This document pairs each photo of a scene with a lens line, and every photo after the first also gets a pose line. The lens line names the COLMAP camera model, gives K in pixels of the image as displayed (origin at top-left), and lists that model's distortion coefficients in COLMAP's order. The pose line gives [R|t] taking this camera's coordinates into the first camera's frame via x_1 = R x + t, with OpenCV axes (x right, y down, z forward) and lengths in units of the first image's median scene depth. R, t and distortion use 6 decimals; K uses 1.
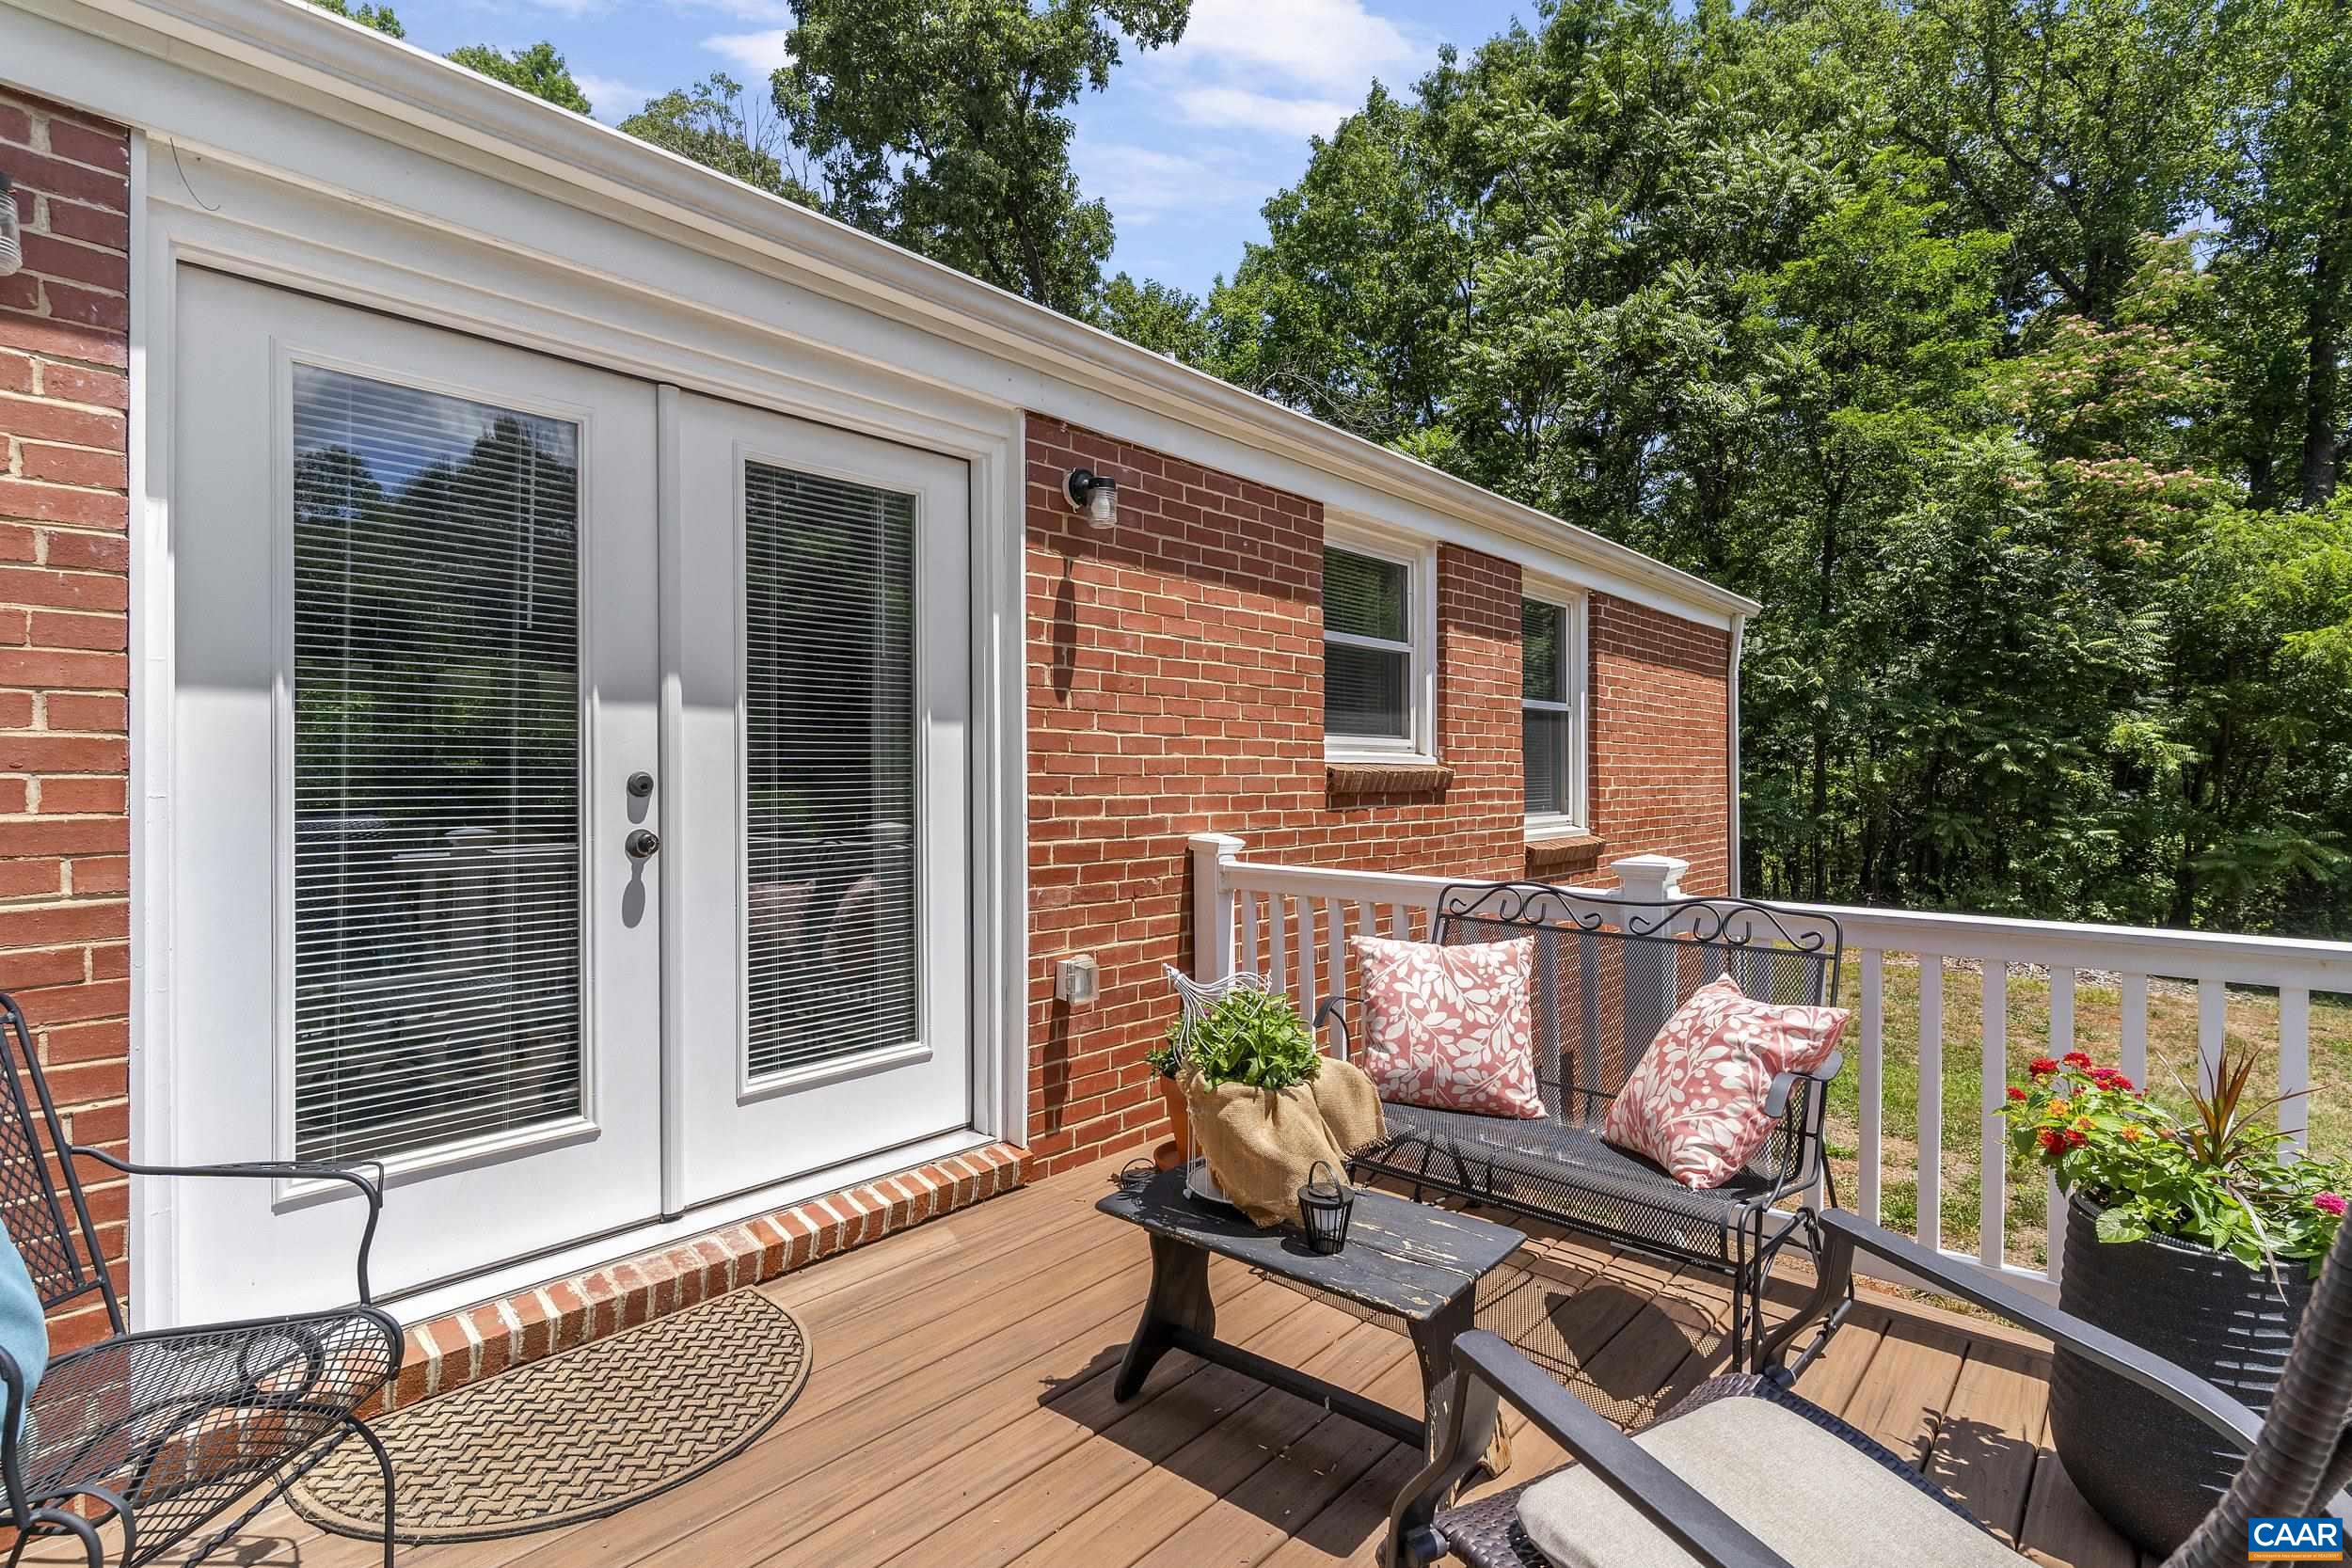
lens RADIAL K [[1130.6, 0, 1159.4], [0, 1130.6, 773.4], [0, 0, 1]] dist [0.004957, -0.003401]
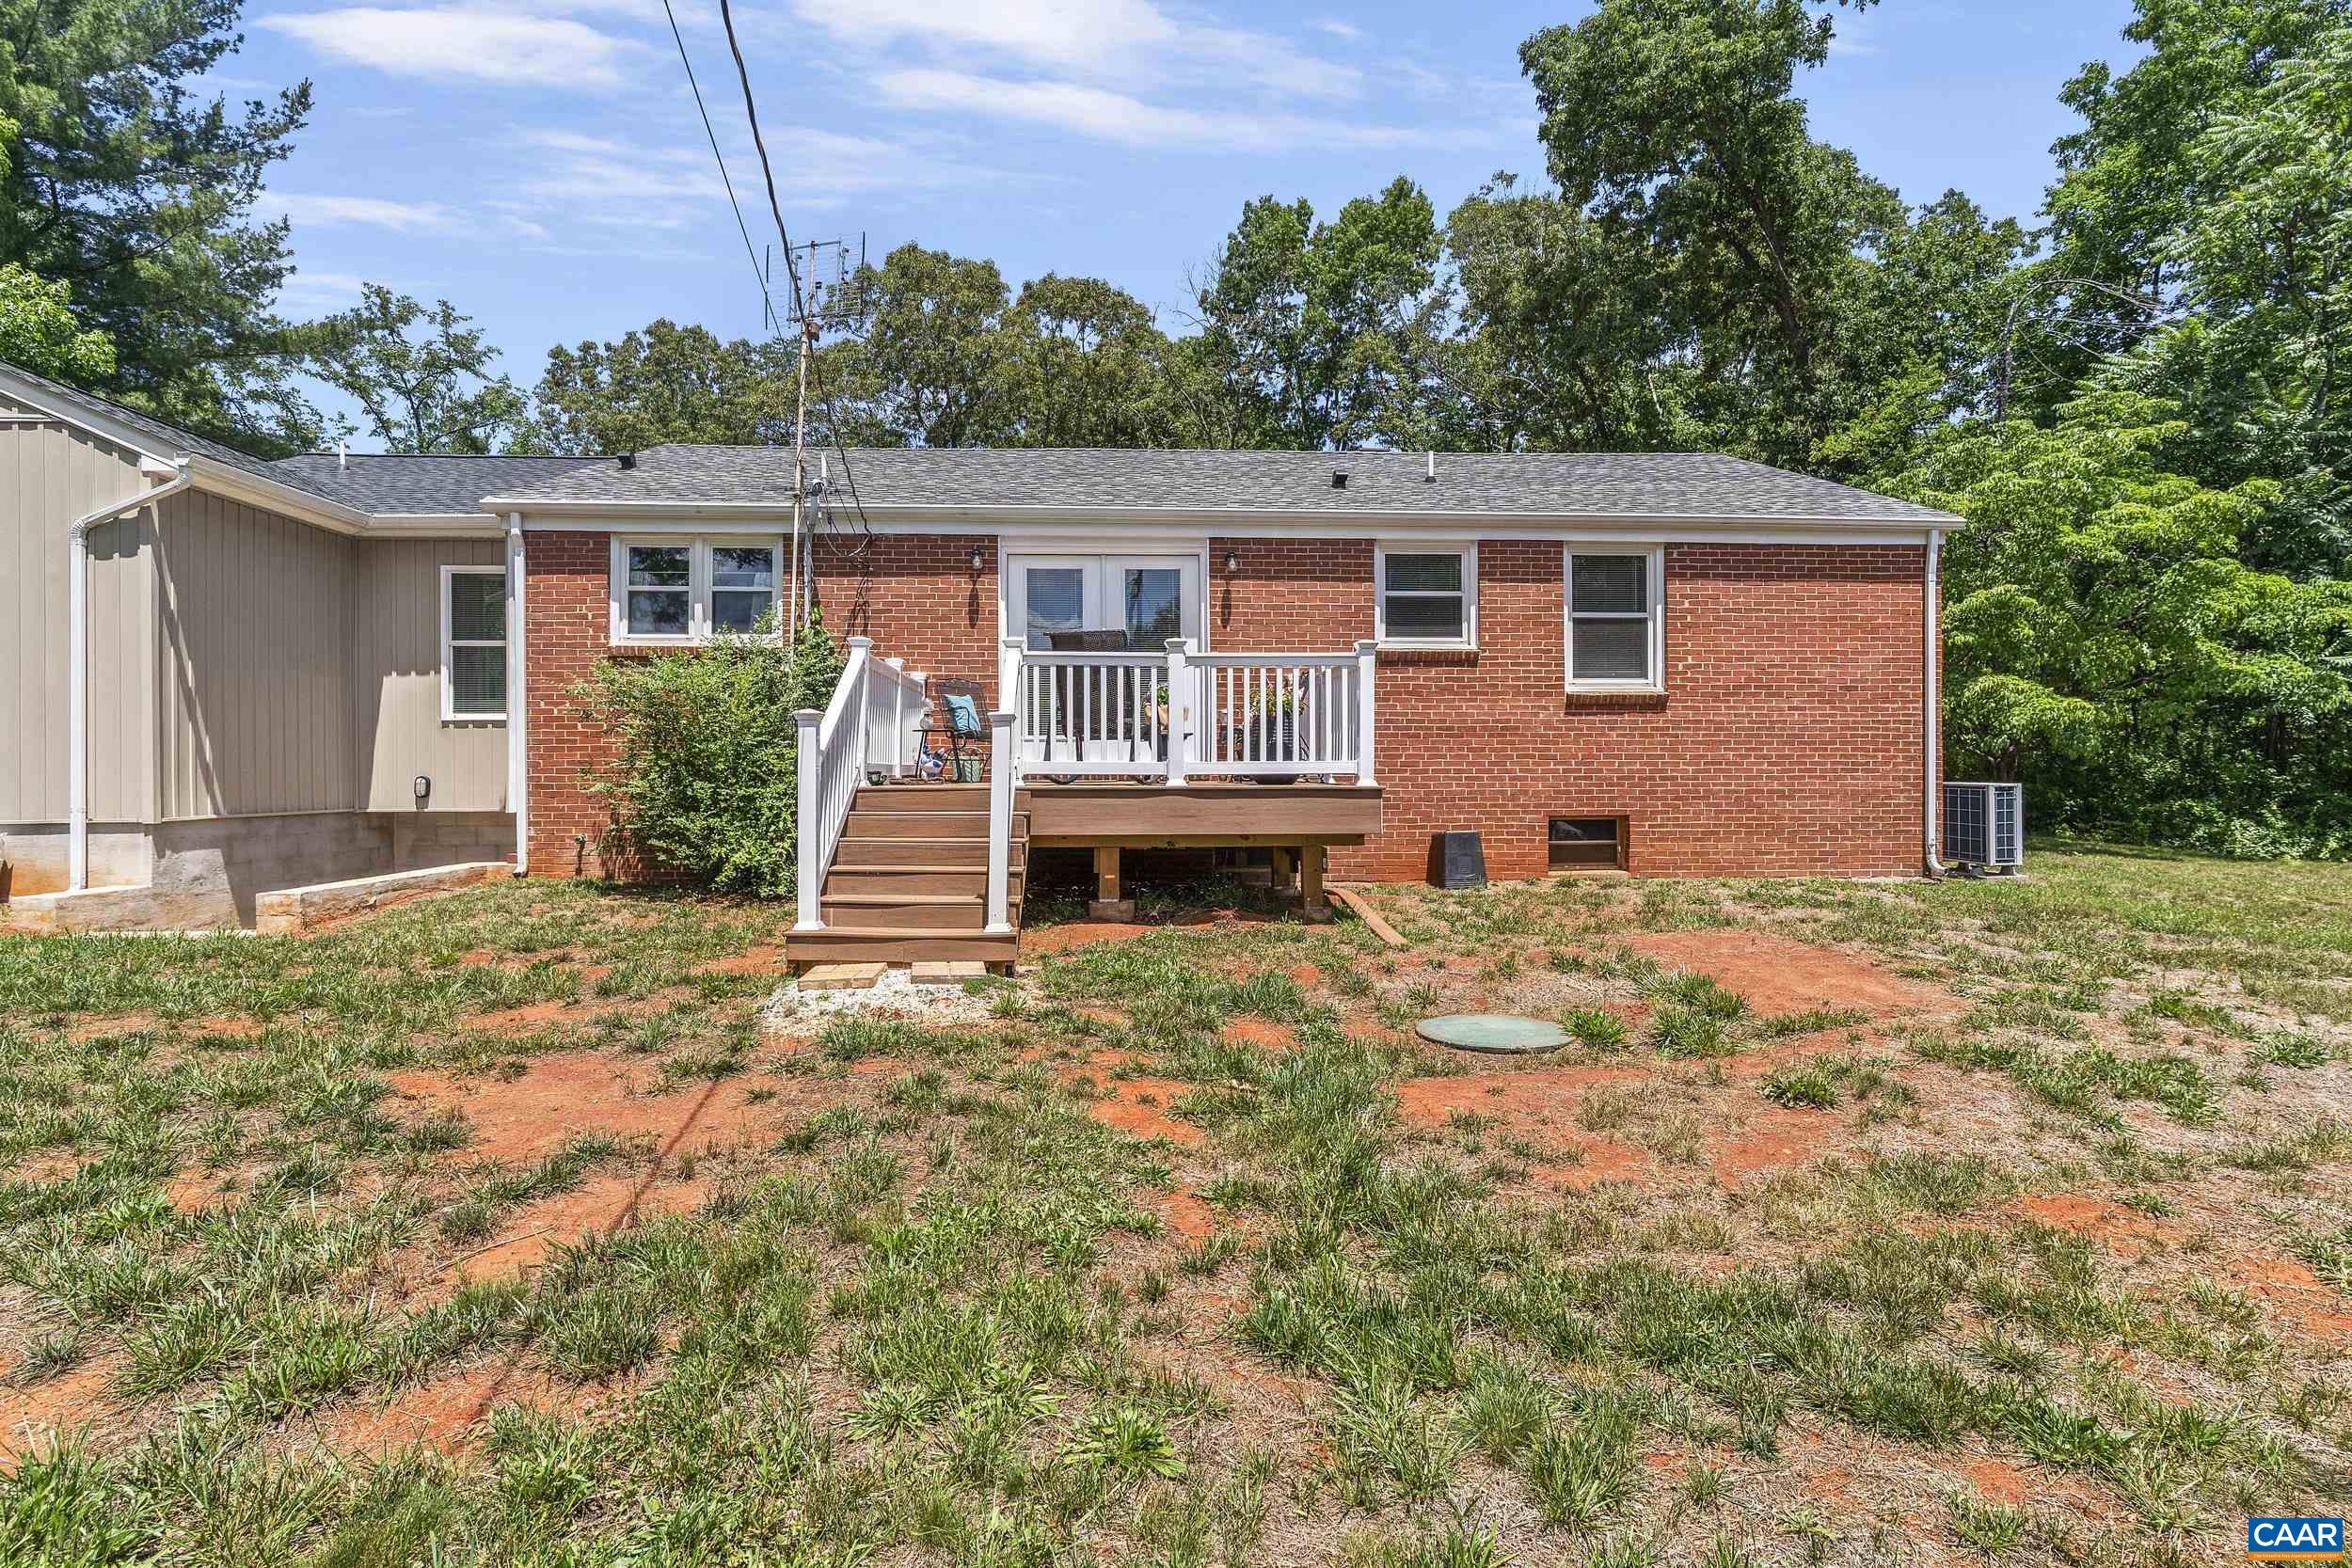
lens RADIAL K [[1130.6, 0, 1189.4], [0, 1130.6, 788.6], [0, 0, 1]] dist [0.004957, -0.003401]
pose [[0.726650, 0.009105, -0.686947, 0.373444], [0.004894, 0.999818, 0.018430, 0.059968], [0.686990, -0.016754, 0.726474, -0.249866]]
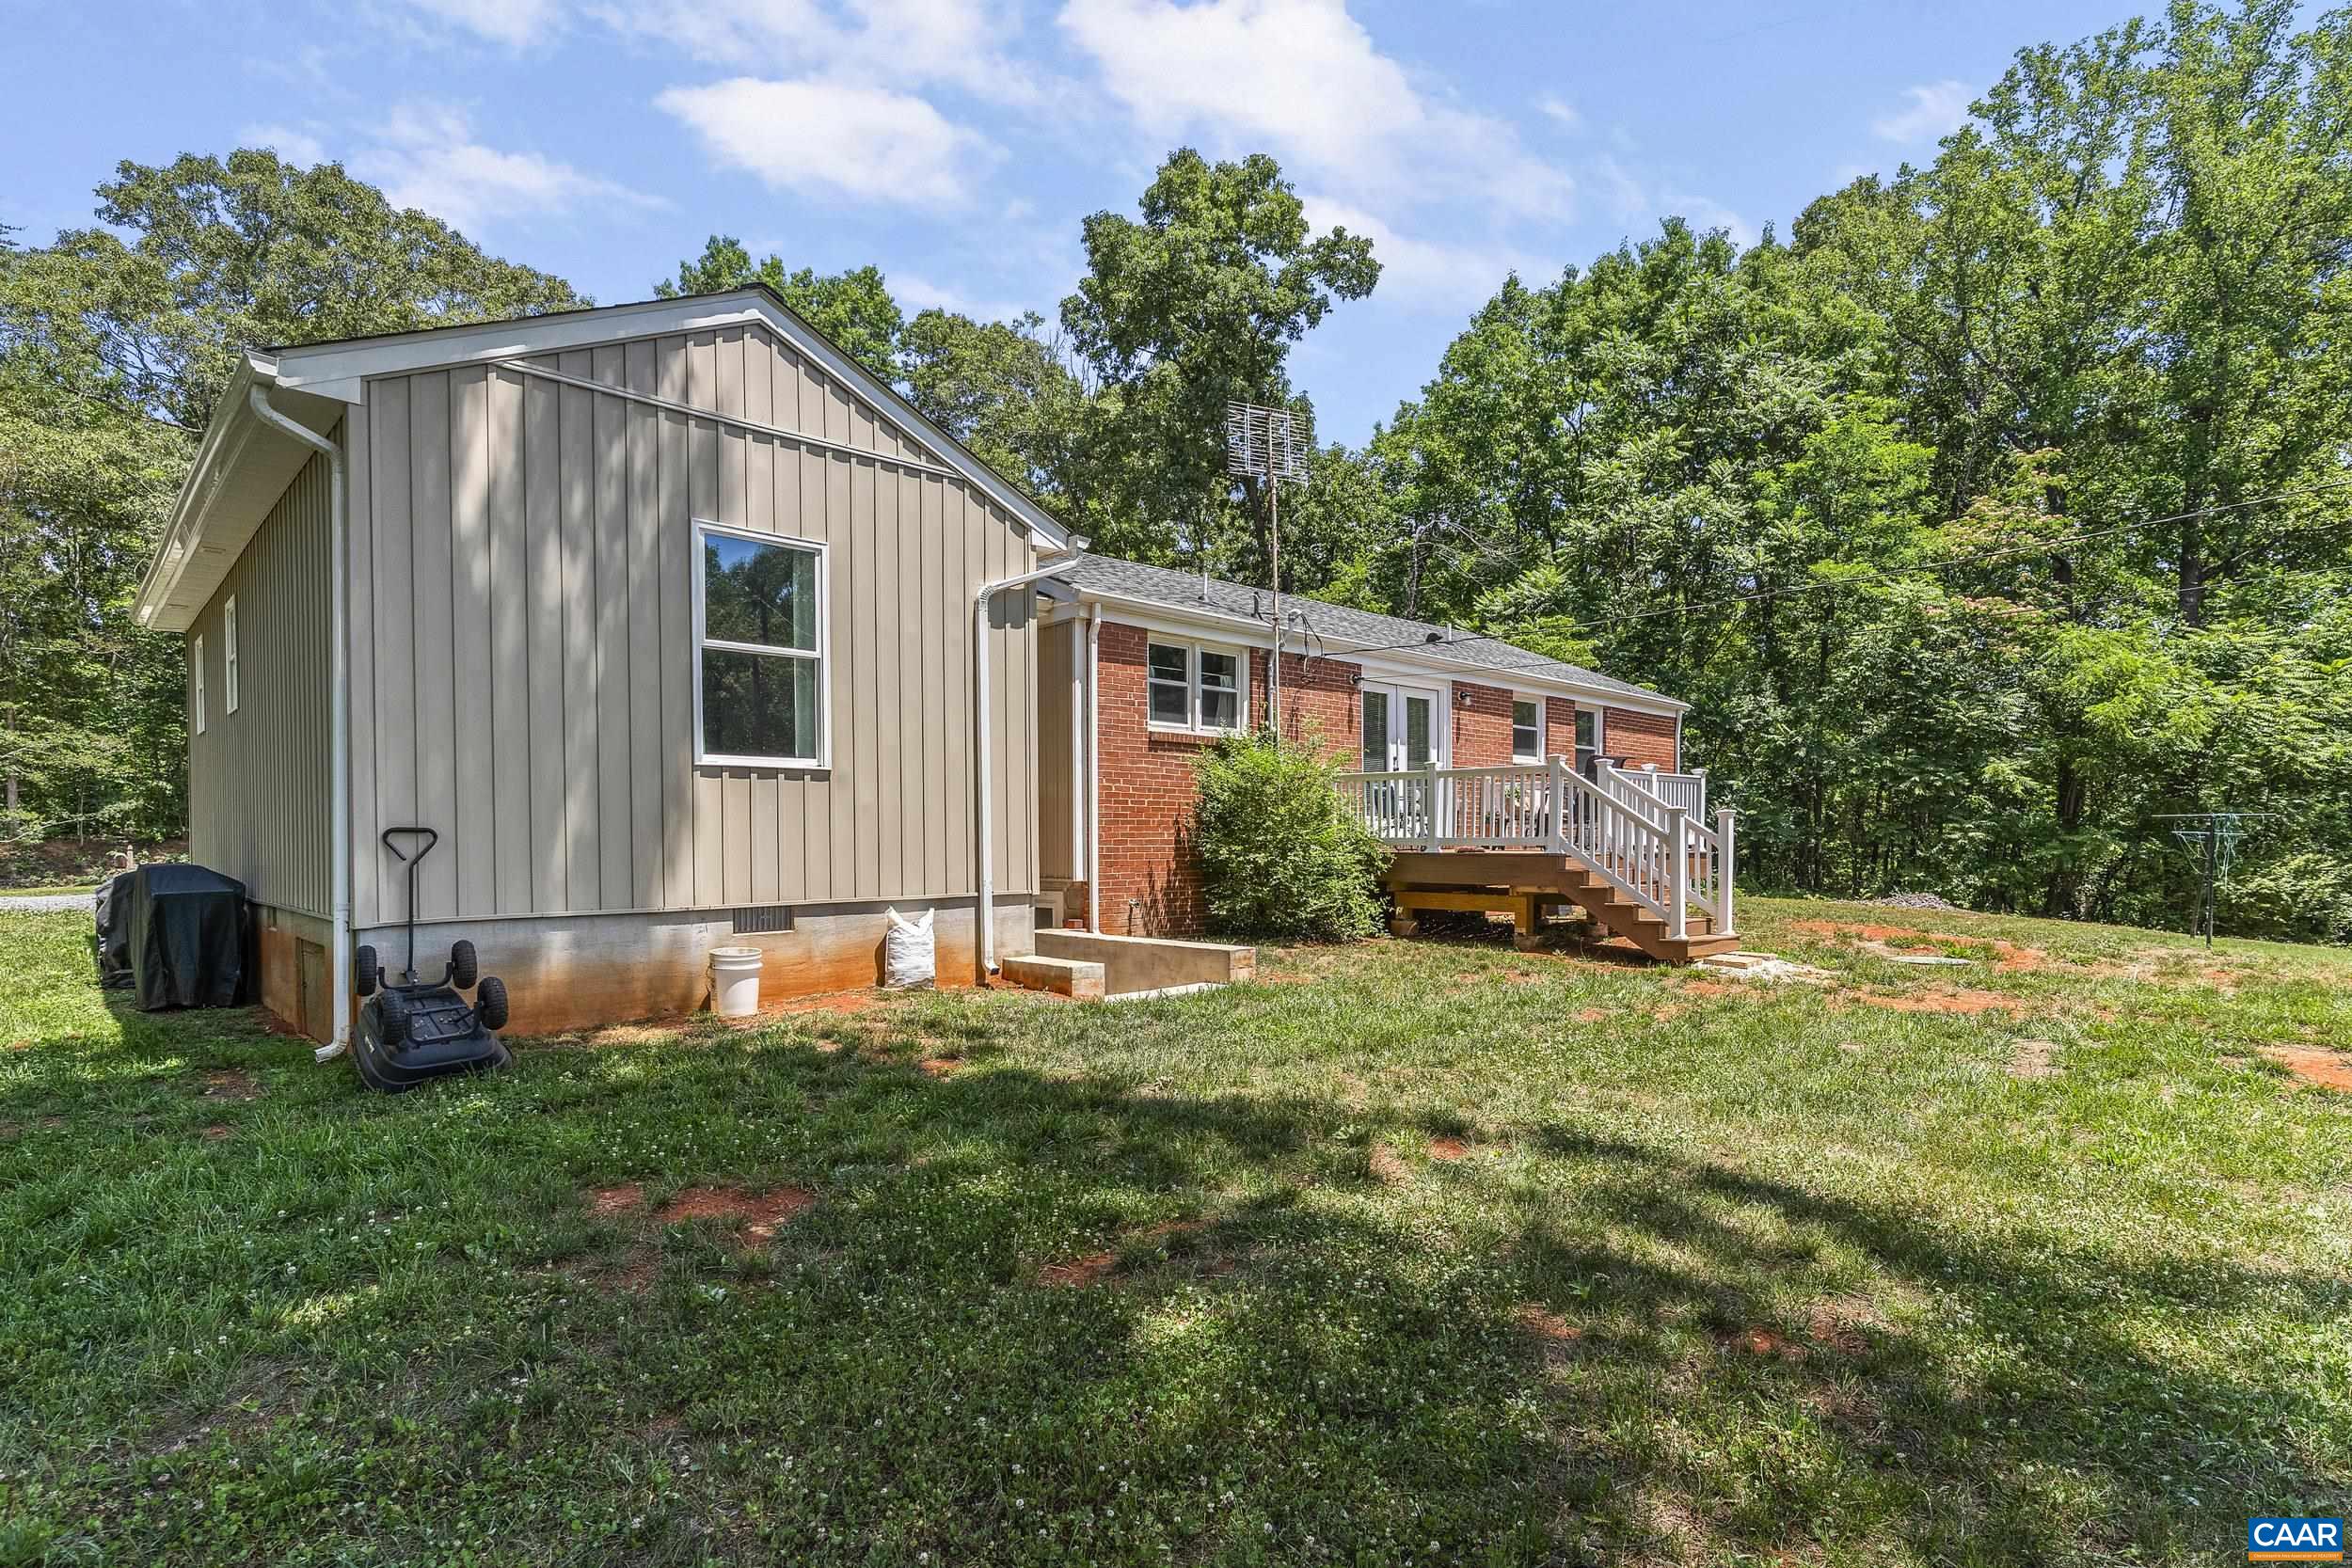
lens RADIAL K [[1130.6, 0, 1183.4], [0, 1130.6, 862.9], [0, 0, 1]] dist [0.004957, -0.003401]
pose [[0.996800, -0.000202, -0.079931, -0.151503], [0.001893, 0.999776, 0.021079, 0.057670], [0.079908, -0.021163, 0.996578, -0.661662]]
